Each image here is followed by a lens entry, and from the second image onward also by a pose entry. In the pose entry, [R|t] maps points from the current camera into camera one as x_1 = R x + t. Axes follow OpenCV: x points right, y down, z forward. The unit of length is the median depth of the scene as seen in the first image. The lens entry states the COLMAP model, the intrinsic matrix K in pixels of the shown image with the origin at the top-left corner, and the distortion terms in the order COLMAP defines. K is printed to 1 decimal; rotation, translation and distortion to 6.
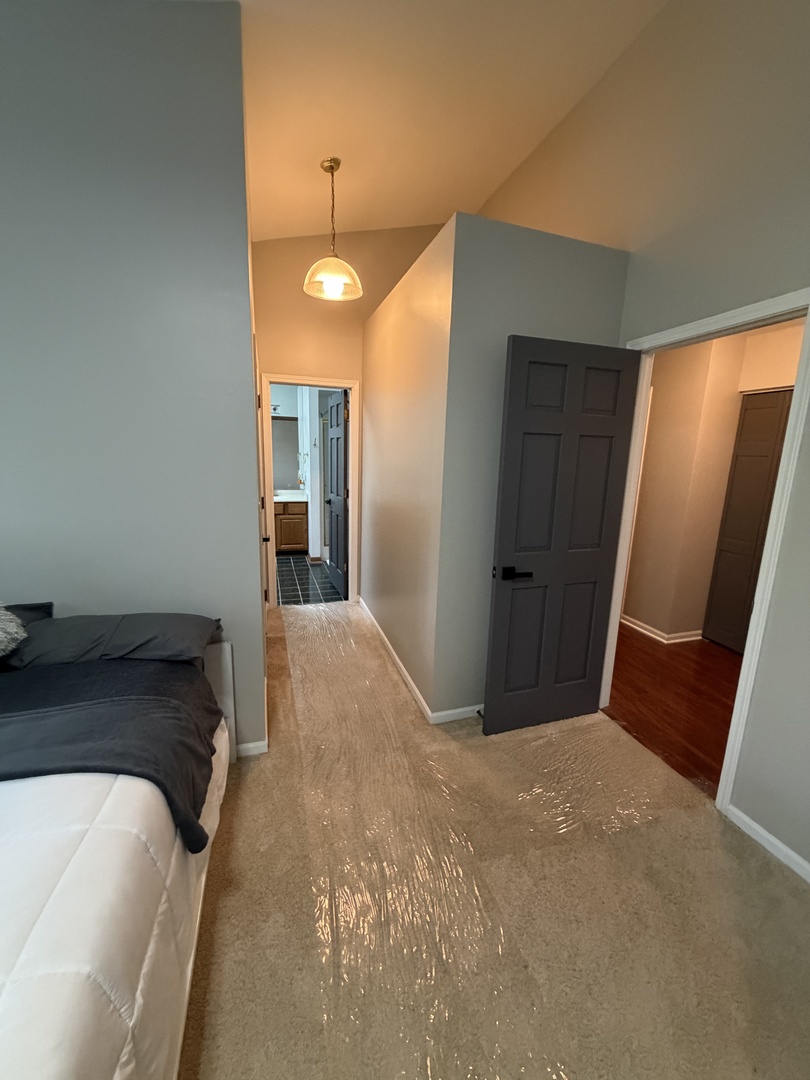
lens RADIAL K [[430.7, 0, 404.5], [0, 430.7, 538.2], [0, 0, 1]] dist [-0.002226, 0.000176]
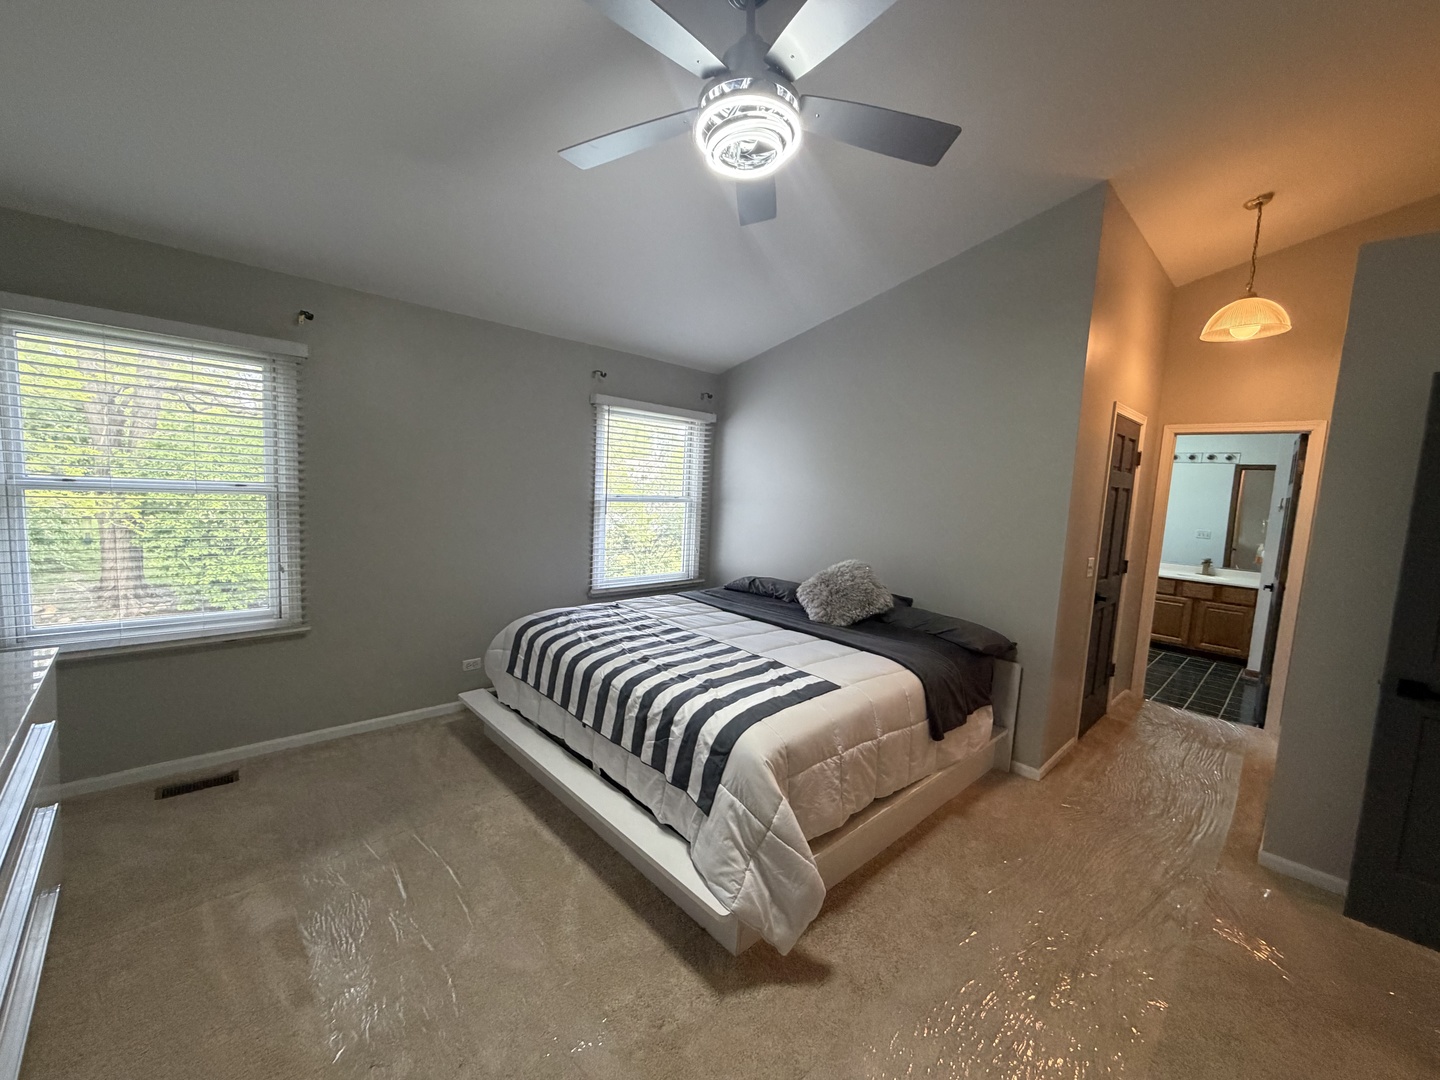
lens RADIAL K [[574.3, 0, 715.5], [0, 574.3, 539.2], [0, 0, 1]] dist [-0.002226, 0.000176]
pose [[0.437317, 0.082813, -0.895486, 0.521315], [-0.214490, 0.976619, -0.014431, 0.091800], [0.873354, 0.198384, 0.444855, -0.430780]]
